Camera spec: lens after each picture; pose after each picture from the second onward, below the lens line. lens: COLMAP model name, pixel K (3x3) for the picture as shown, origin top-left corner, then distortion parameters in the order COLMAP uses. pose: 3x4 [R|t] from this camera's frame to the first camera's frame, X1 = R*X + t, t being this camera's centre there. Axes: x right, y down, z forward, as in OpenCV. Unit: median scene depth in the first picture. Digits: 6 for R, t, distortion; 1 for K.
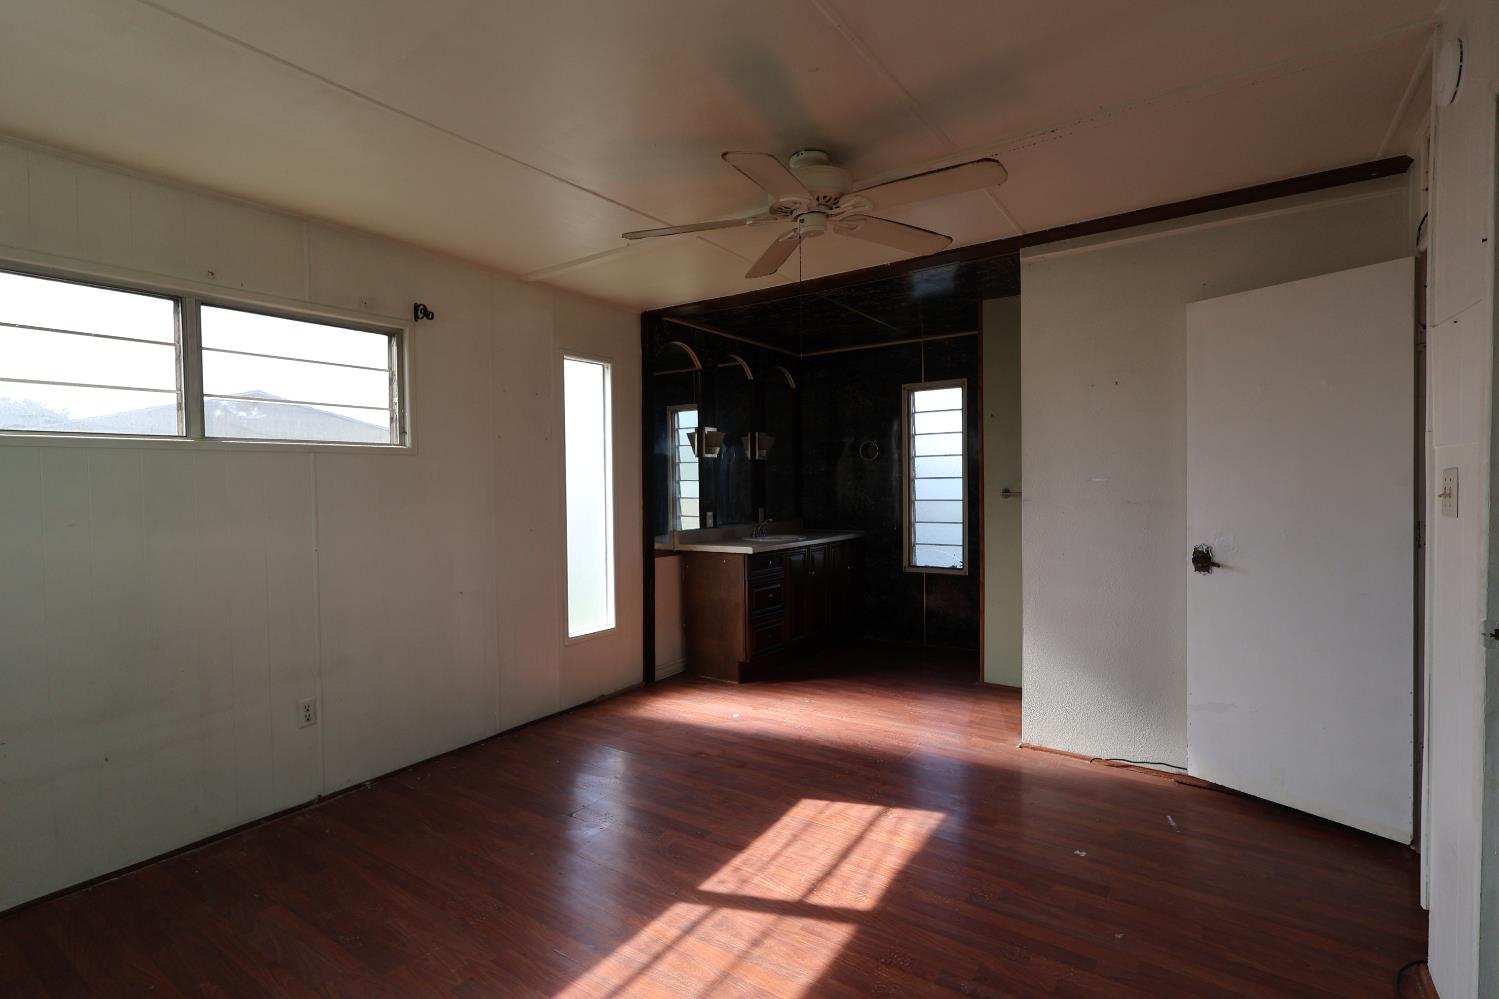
lens RADIAL K [[711.9, 0, 749.5], [0, 711.9, 495.3], [0, 0, 1]] dist [-0.005461, -0.000282]
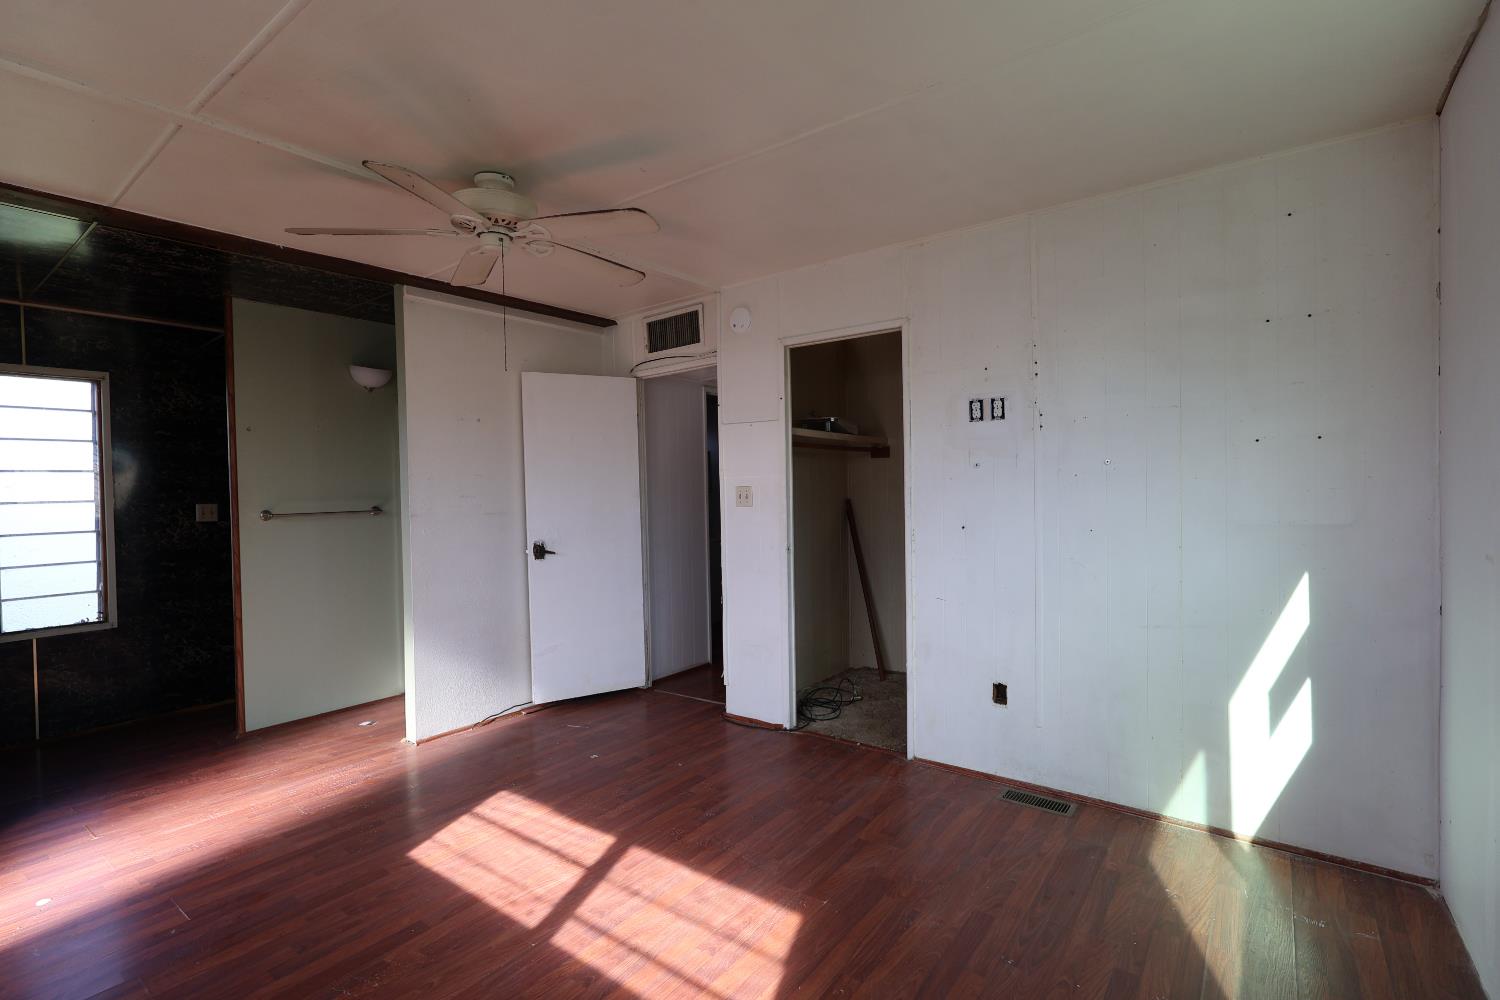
lens RADIAL K [[693.7, 0, 749.4], [0, 693.7, 495.9], [0, 0, 1]] dist [-0.010723, 0.000199]
pose [[0.037017, 0.001951, 0.999313, -0.834483], [0.042285, 0.999099, -0.003517, 0.002412], [-0.998420, 0.042386, 0.036901, 0.569626]]
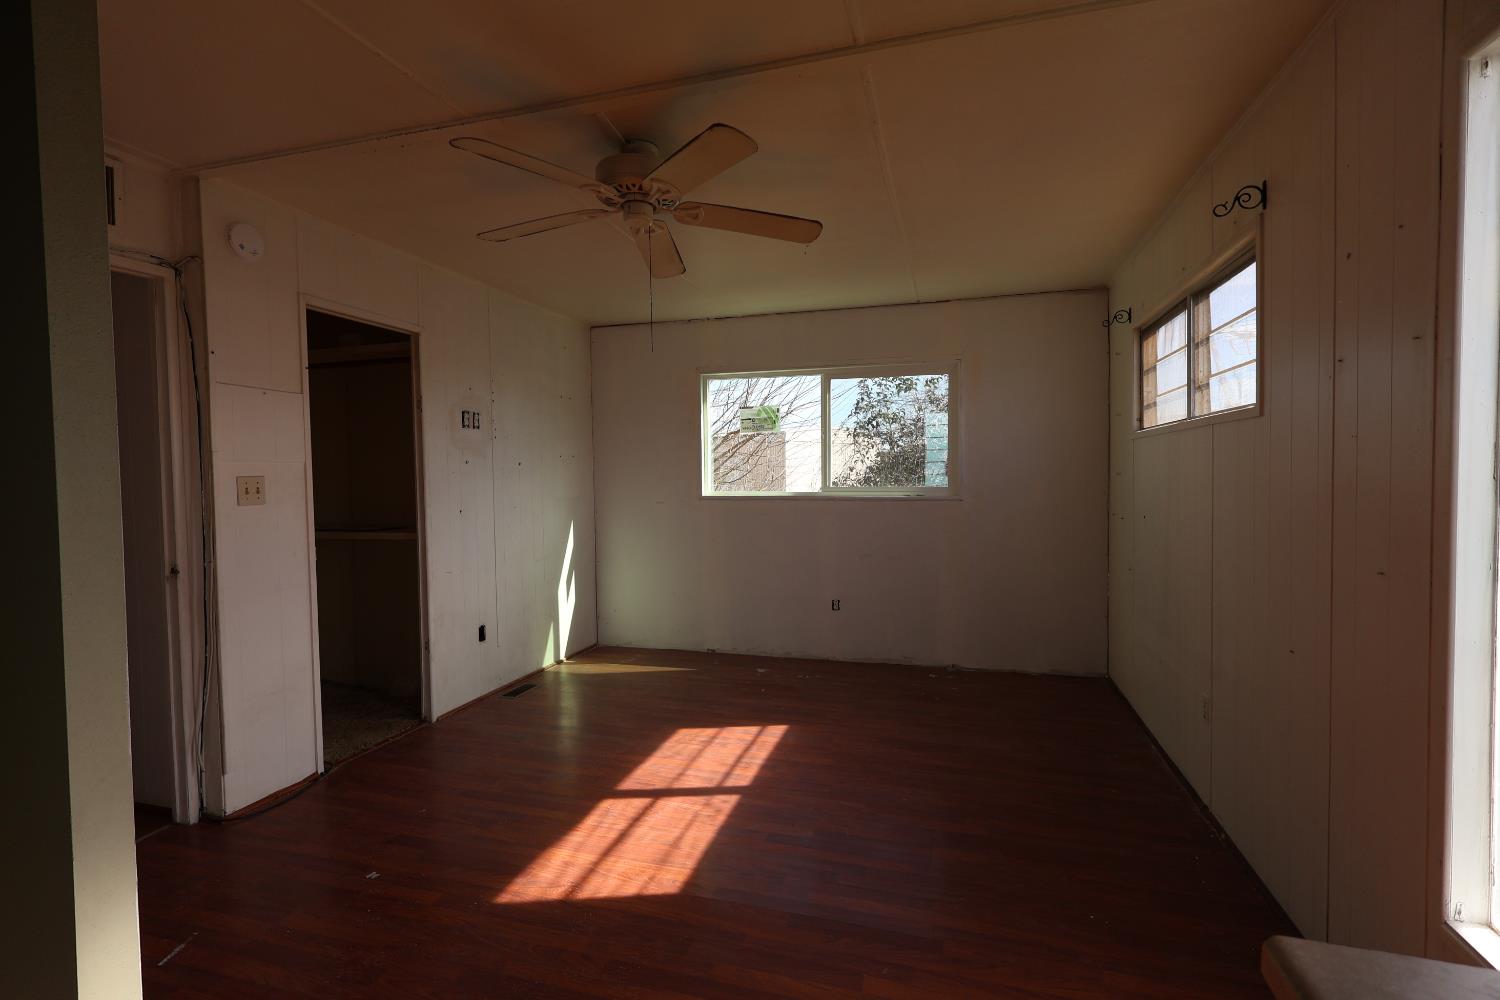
lens RADIAL K [[693.7, 0, 747.0], [0, 693.7, 499.3], [0, 0, 1]] dist [-0.010723, 0.000199]
pose [[-0.950929, 0.039991, -0.306813, 0.232884], [0.021878, 0.997821, 0.062251, -0.037011], [0.308634, 0.052483, -0.949732, 1.844965]]
